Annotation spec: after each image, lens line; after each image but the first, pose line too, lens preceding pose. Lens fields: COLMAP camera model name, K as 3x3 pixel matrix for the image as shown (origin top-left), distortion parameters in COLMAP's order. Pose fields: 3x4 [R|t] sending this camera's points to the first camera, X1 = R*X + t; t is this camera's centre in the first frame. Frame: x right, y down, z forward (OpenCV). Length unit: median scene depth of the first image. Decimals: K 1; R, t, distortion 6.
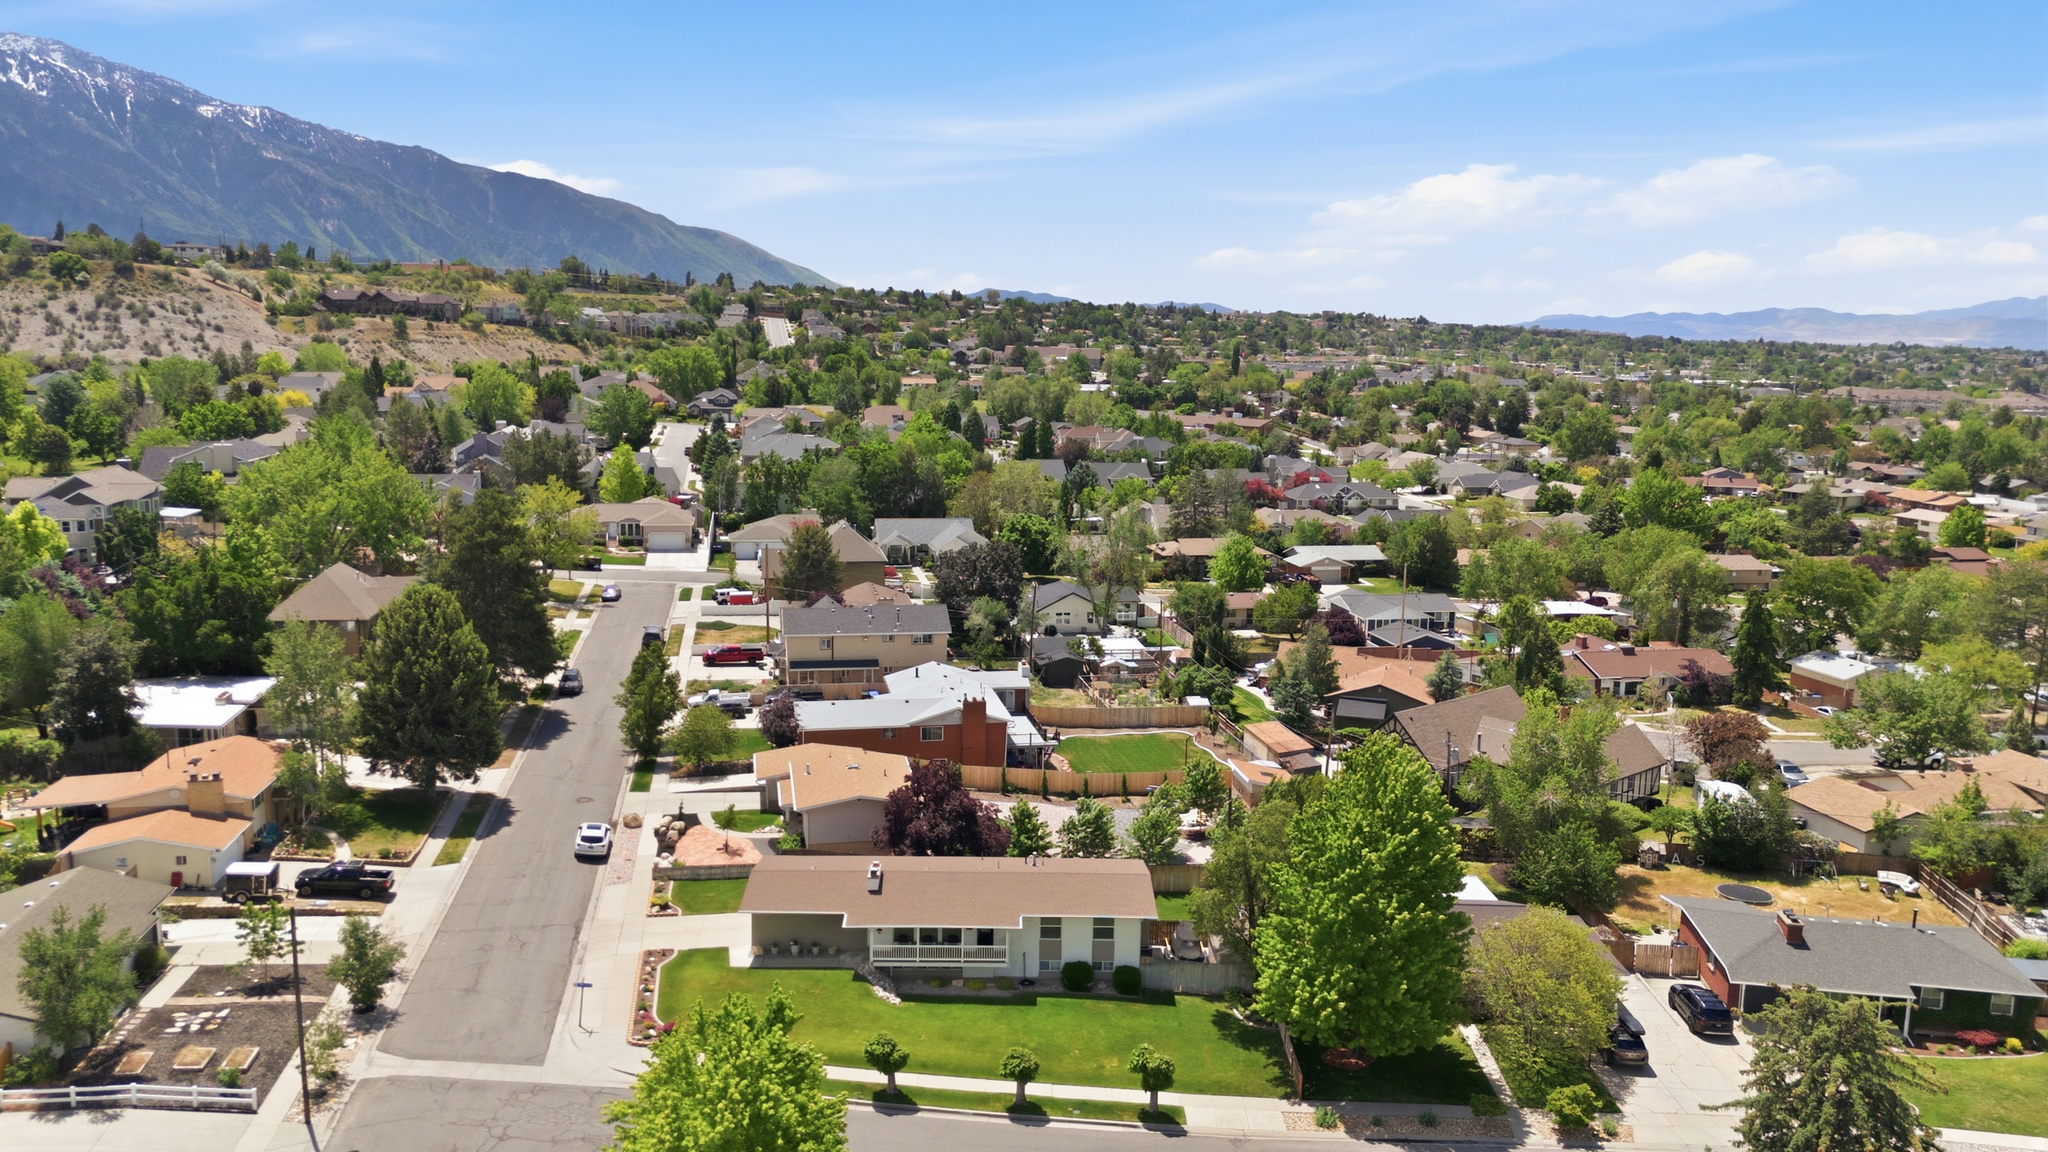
lens RADIAL K [[1511.5, 0, 1023.0], [0, 1511.5, 573.5], [0, 0, 1]] dist [0.076431, -0.076337]
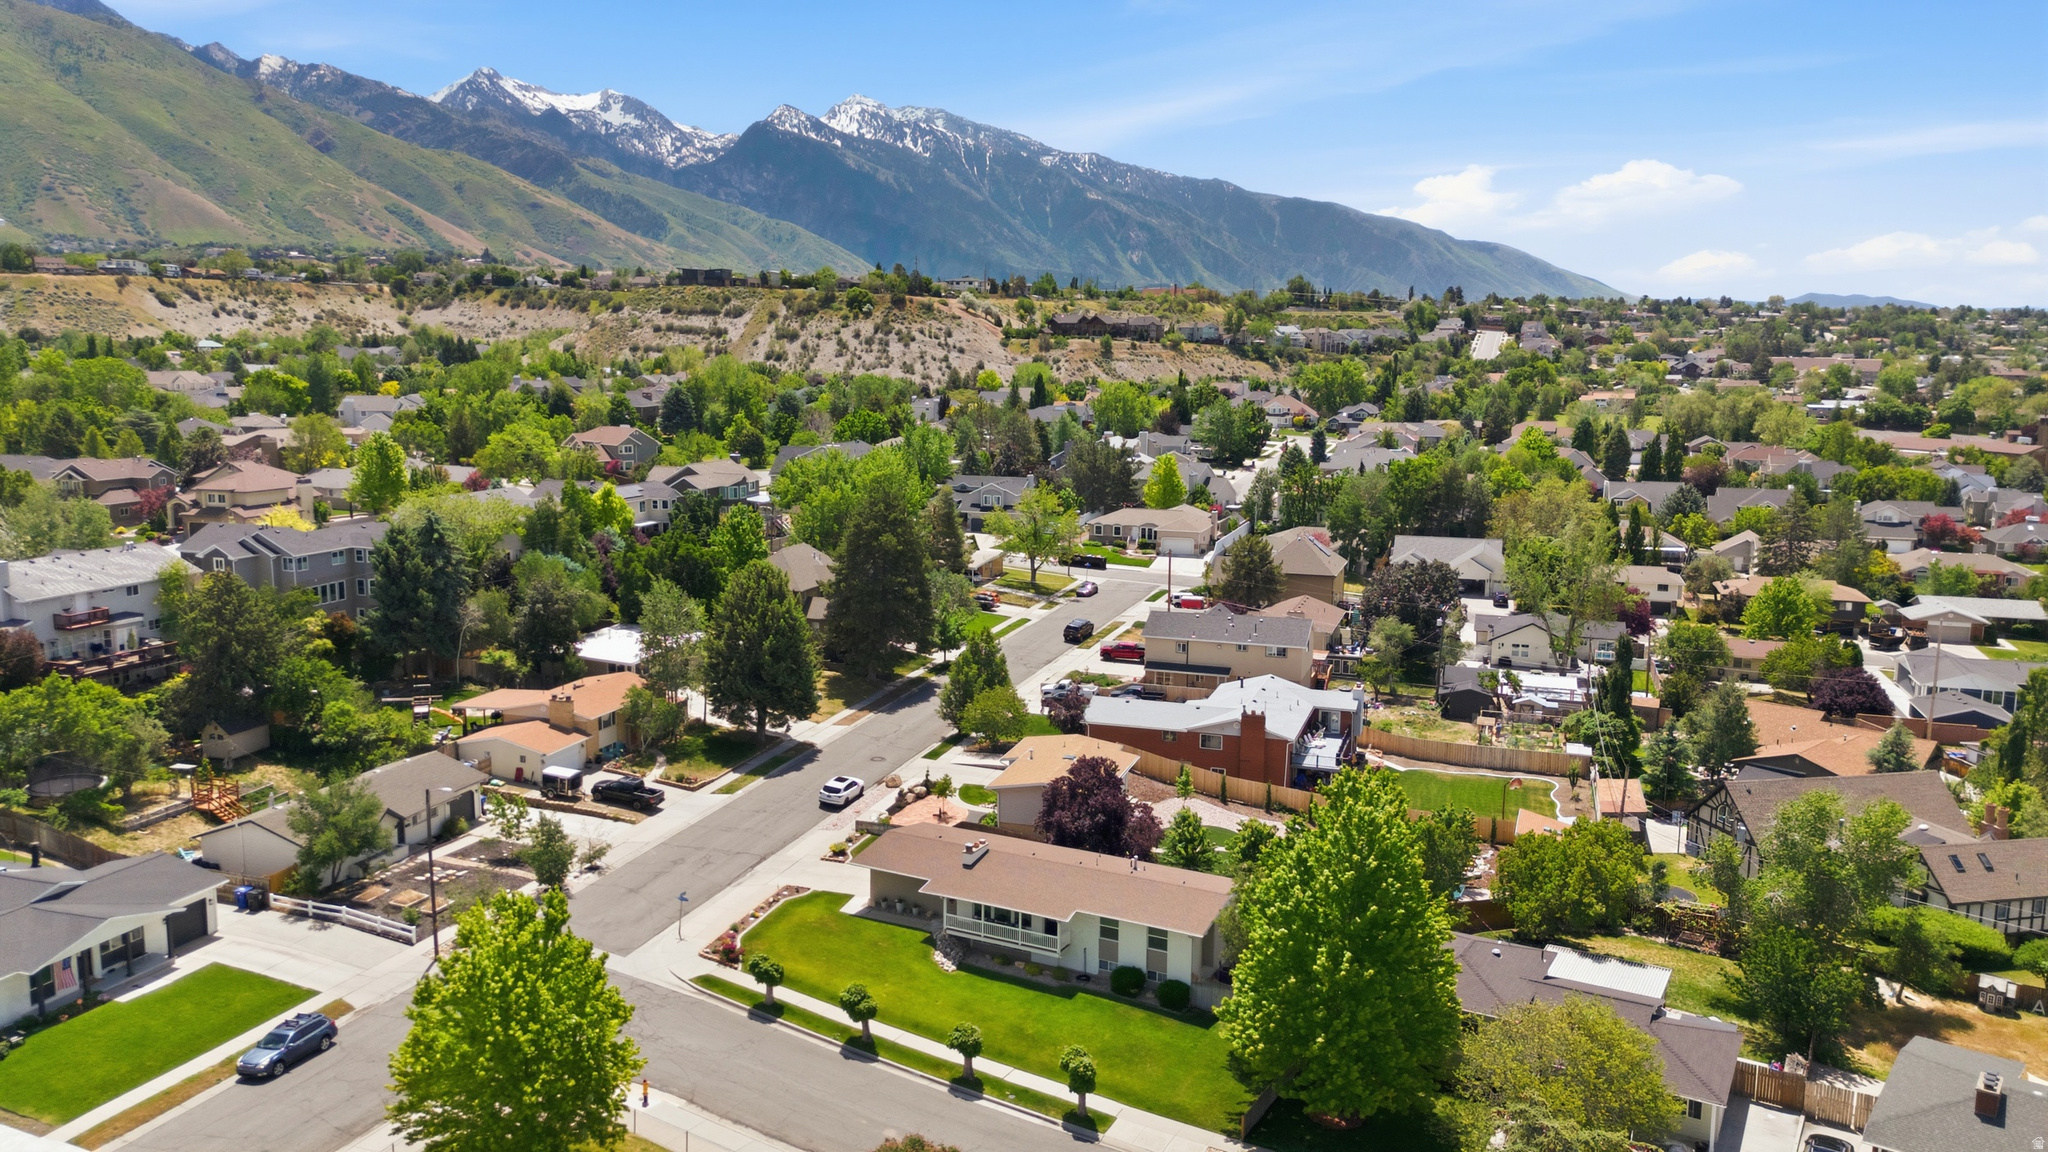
lens RADIAL K [[1511.5, 0, 1014.8], [0, 1511.5, 581.6], [0, 0, 1]] dist [0.076431, -0.076337]
pose [[0.878036, 0.065780, -0.474052, 0.250326], [-0.068479, 0.997585, 0.011590, -0.002121], [0.473669, 0.022286, 0.880421, 0.045905]]
